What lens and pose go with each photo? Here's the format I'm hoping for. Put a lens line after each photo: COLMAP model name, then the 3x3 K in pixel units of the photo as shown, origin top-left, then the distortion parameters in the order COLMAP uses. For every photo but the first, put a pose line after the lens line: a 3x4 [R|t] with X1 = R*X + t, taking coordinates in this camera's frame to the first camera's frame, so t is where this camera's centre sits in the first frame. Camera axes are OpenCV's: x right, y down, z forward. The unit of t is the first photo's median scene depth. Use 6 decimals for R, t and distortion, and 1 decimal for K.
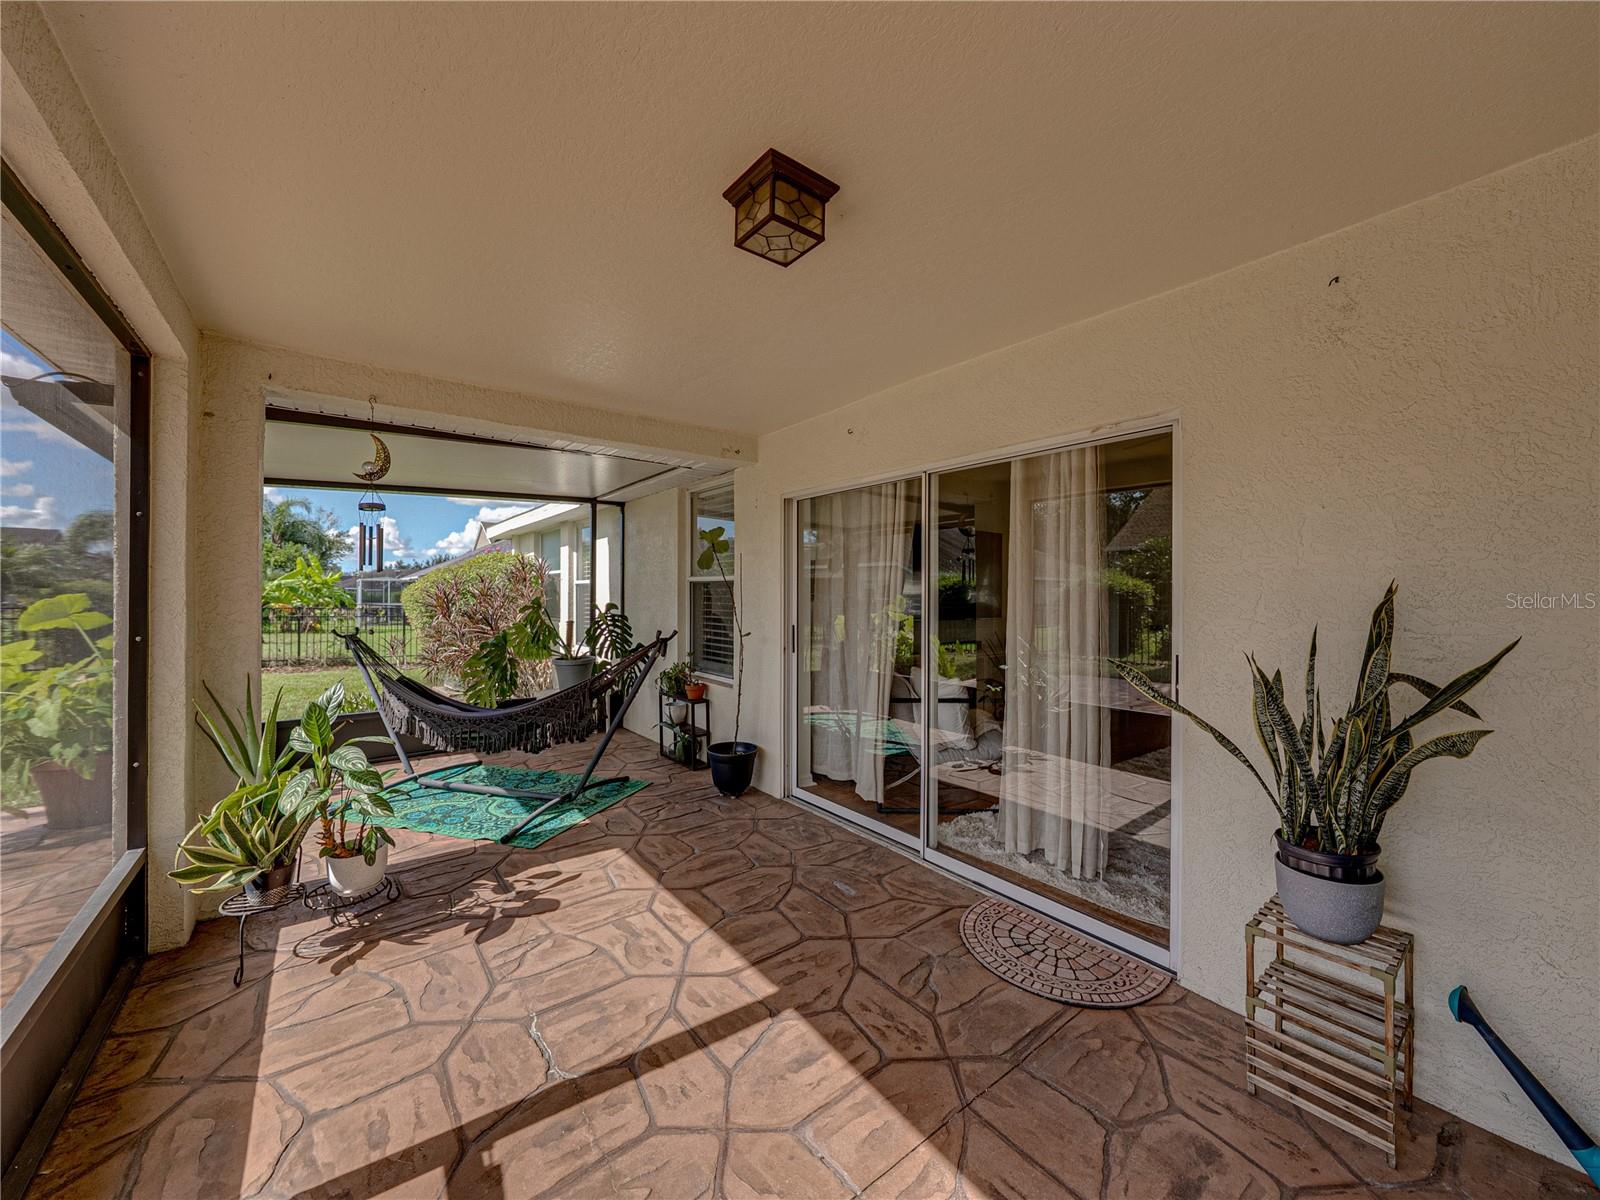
lens RADIAL K [[637.8, 0, 792.3], [0, 637.8, 596.2], [0, 0, 1]] dist [-0.004294, 0.000417]
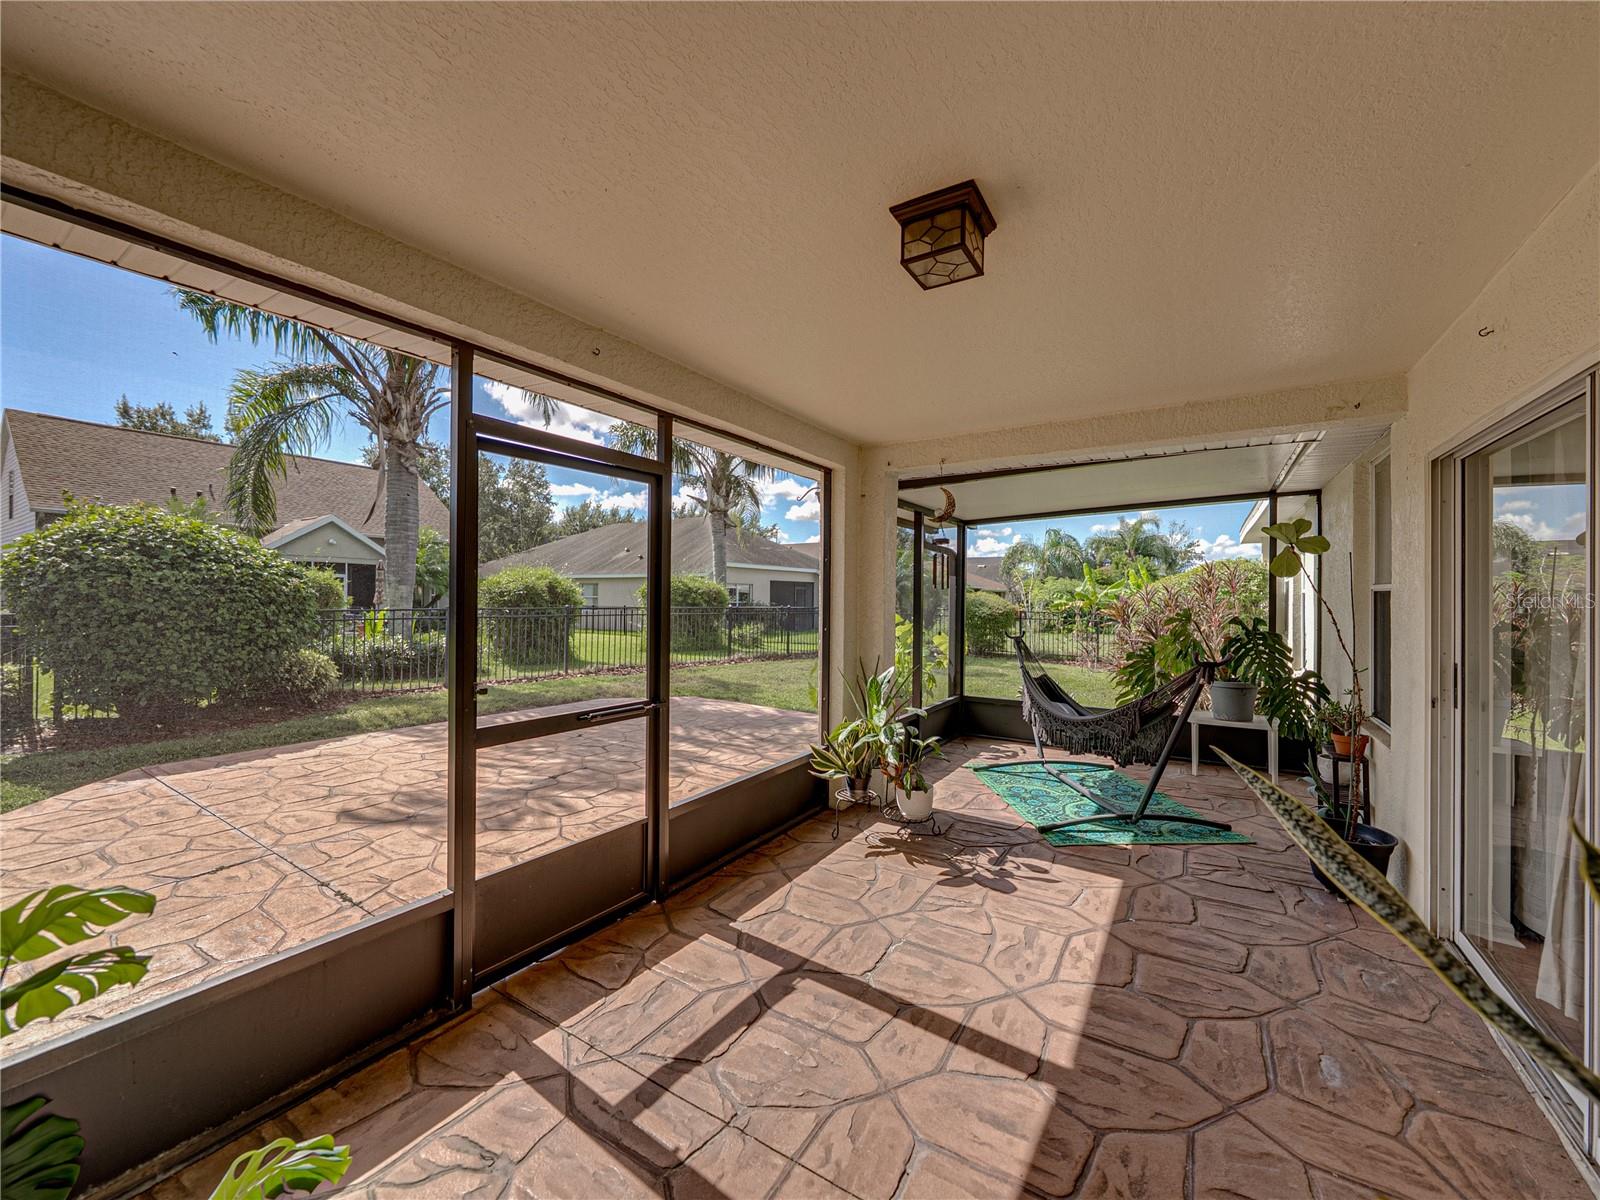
lens RADIAL K [[637.8, 0, 792.6], [0, 637.8, 595.2], [0, 0, 1]] dist [-0.004294, 0.000417]
pose [[0.312325, -0.001749, -0.949974, 0.530038], [-0.010104, 0.999936, -0.005163, -0.014721], [0.949922, 0.011211, 0.312287, 0.280361]]
